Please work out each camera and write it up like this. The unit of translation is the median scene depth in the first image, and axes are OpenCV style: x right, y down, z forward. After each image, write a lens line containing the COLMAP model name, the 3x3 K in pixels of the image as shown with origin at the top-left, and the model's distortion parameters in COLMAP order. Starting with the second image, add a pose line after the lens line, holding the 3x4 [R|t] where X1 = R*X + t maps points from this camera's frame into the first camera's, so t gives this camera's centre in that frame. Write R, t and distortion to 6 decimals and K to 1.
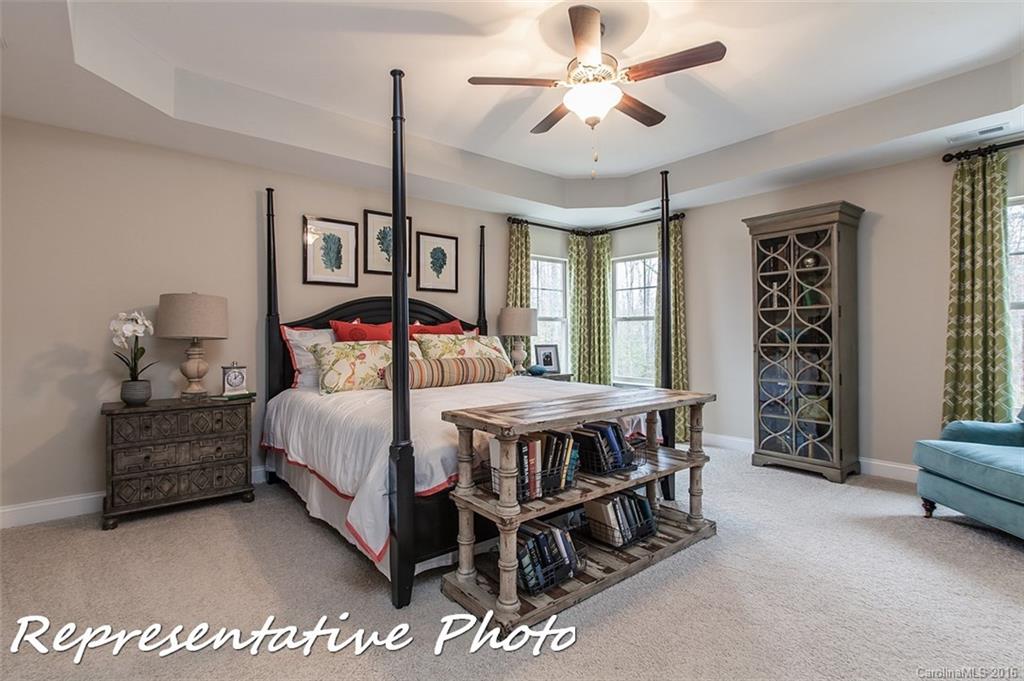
lens RADIAL K [[478.2, 0, 515.0], [0, 478.2, 335.2], [0, 0, 1]] dist [-0.002918, -0.000122]
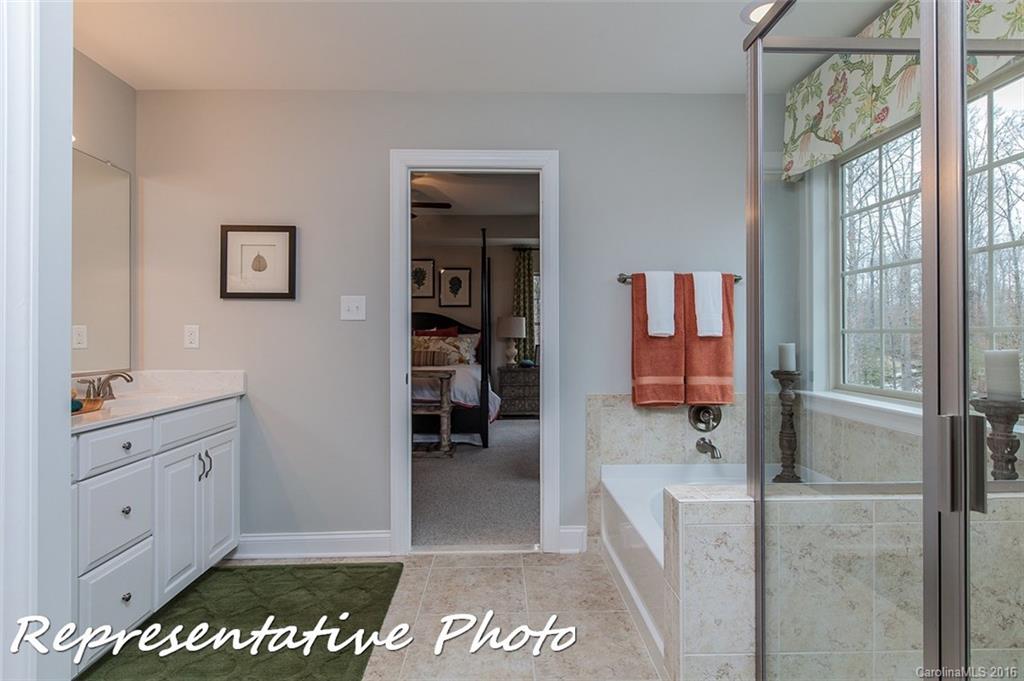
lens RADIAL K [[579.9, 0, 511.8], [0, 579.9, 337.3], [0, 0, 1]] dist [0.002542, 0.000287]
pose [[0.796302, 0.005851, -0.604871, 1.205778], [-0.003828, 0.999982, 0.004633, -0.007968], [0.604887, -0.001374, 0.796310, -0.356841]]
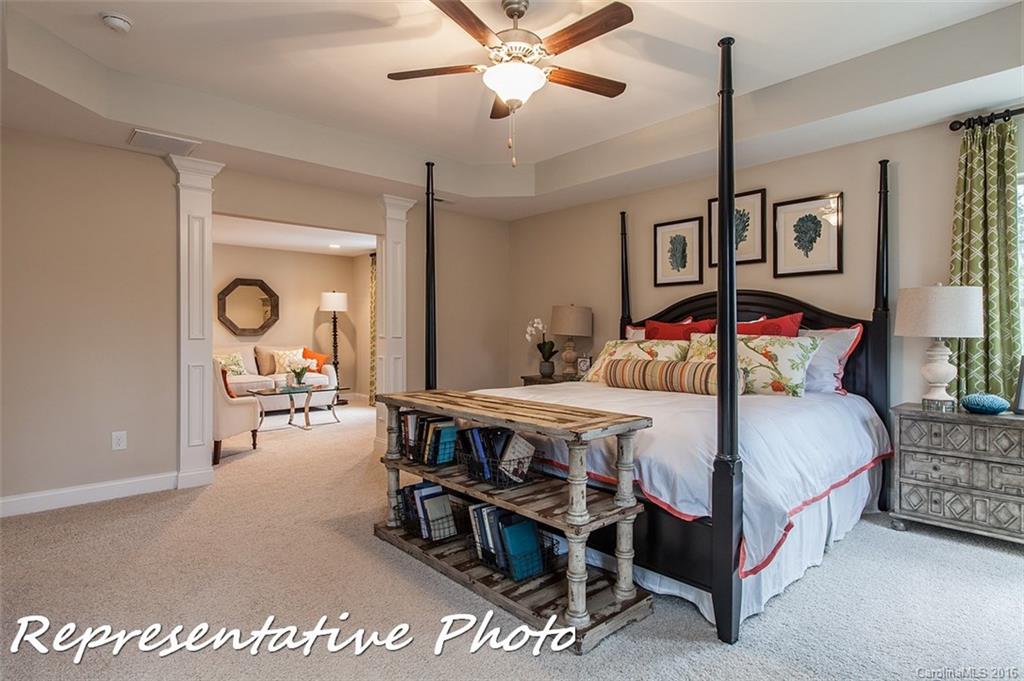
lens RADIAL K [[537.4, 0, 514.6], [0, 537.4, 333.8], [0, 0, 1]] dist [-0.002648, -0.000556]
pose [[0.057611, 0.006718, -0.998316, 0.732833], [-0.002707, 0.999975, 0.006573, -0.006295], [0.998335, 0.002324, 0.057628, 0.574518]]
